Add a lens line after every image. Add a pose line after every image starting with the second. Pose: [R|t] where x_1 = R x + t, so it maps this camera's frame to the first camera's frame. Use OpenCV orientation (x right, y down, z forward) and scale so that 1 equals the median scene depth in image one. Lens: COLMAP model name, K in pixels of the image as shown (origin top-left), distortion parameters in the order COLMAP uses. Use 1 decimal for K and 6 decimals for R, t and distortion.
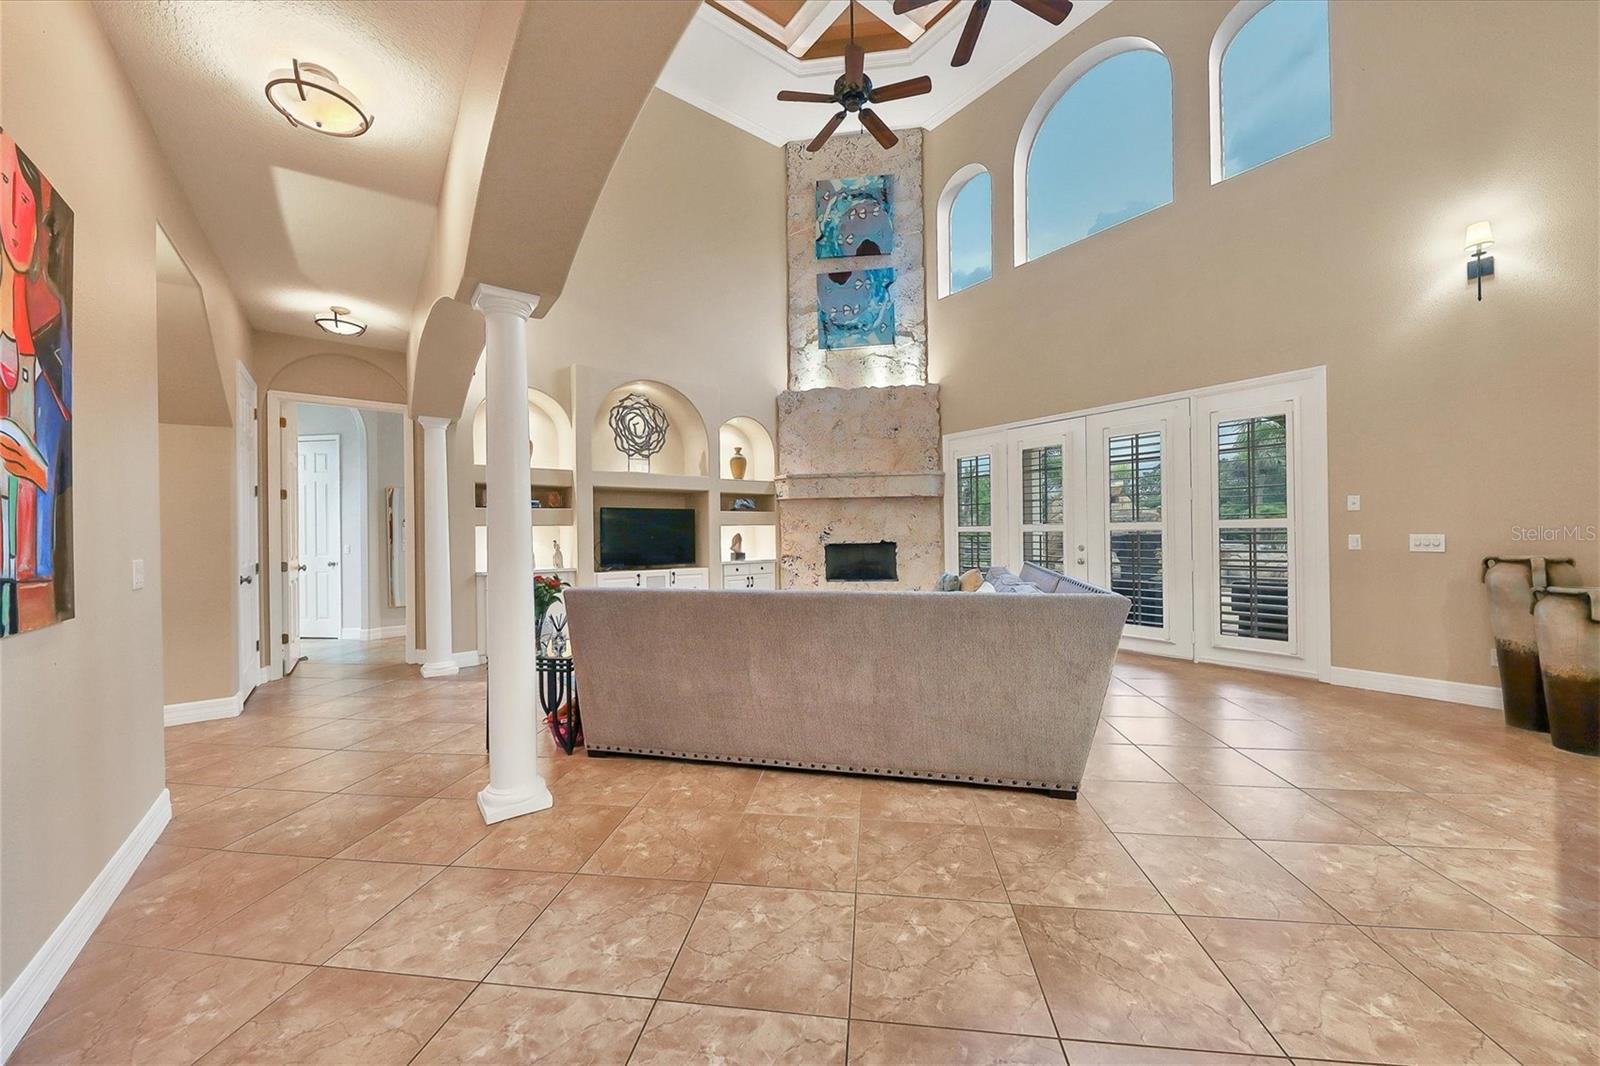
lens RADIAL K [[595.3, 0, 794.1], [0, 595.3, 533.8], [0, 0, 1]] dist [-0.002136, -0.000330]
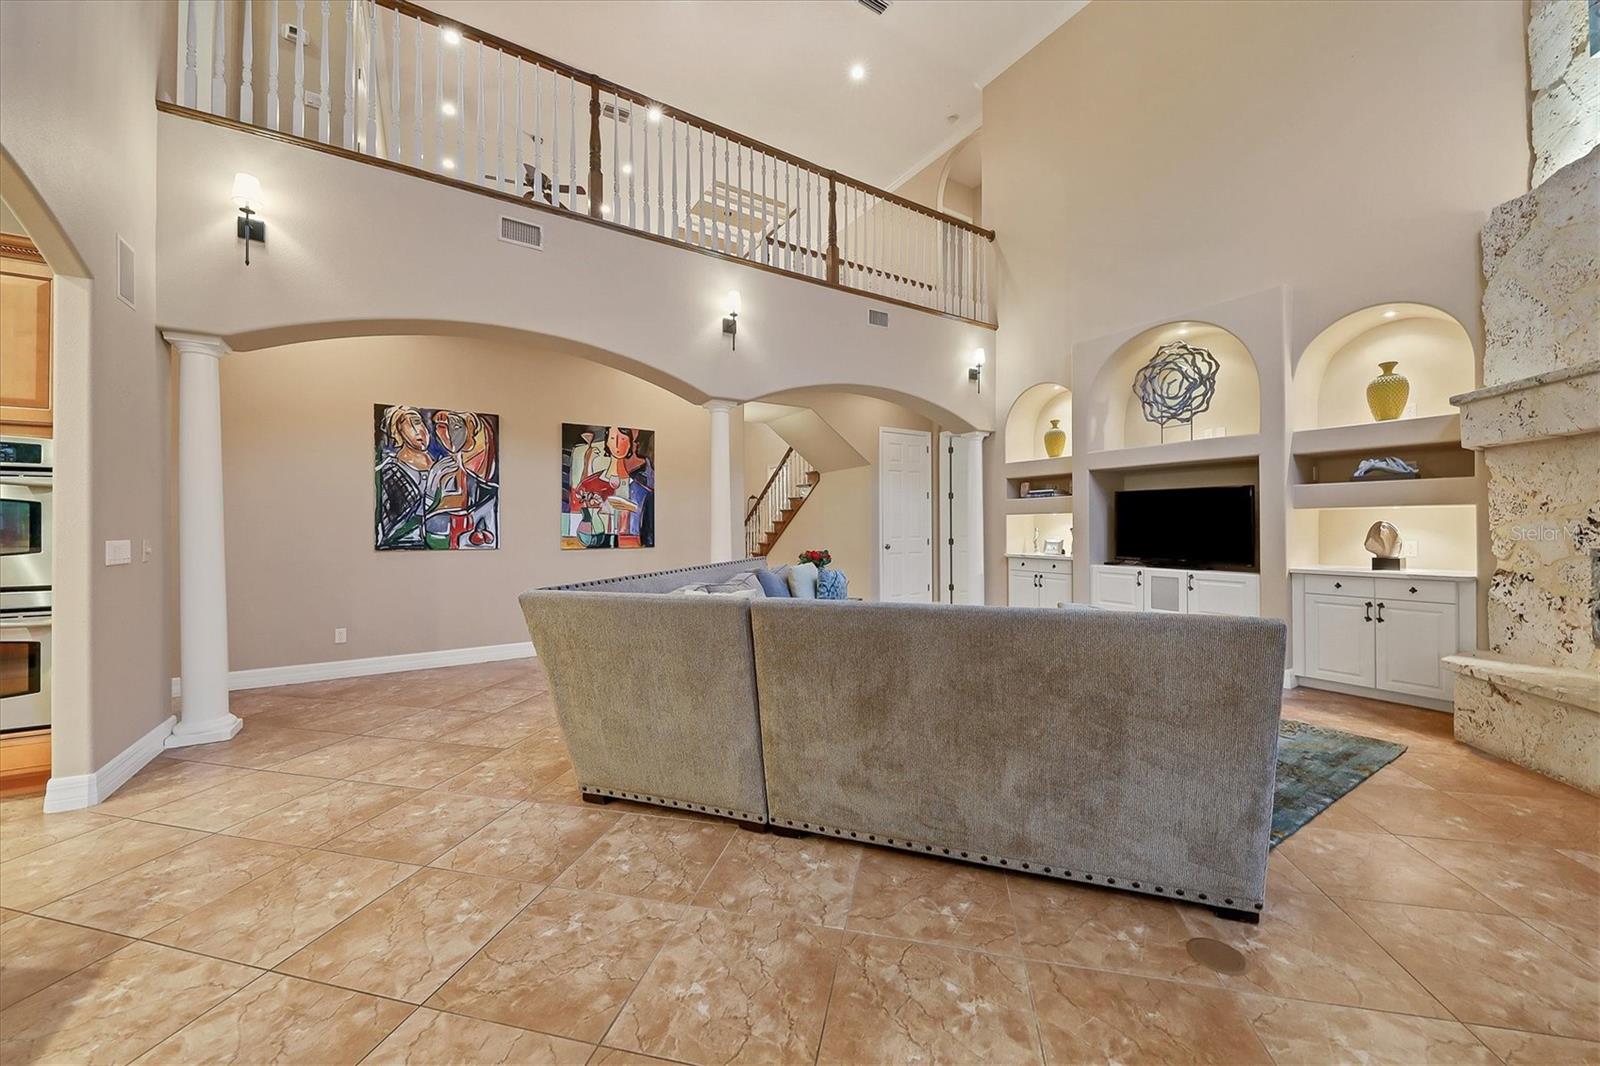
lens RADIAL K [[595.3, 0, 790.5], [0, 595.3, 523.0], [0, 0, 1]] dist [-0.002136, -0.000330]
pose [[-0.120799, 0.005994, -0.992659, 0.534789], [0.001449, 0.999982, 0.005862, -0.003695], [0.992676, -0.000731, -0.120806, 0.557218]]
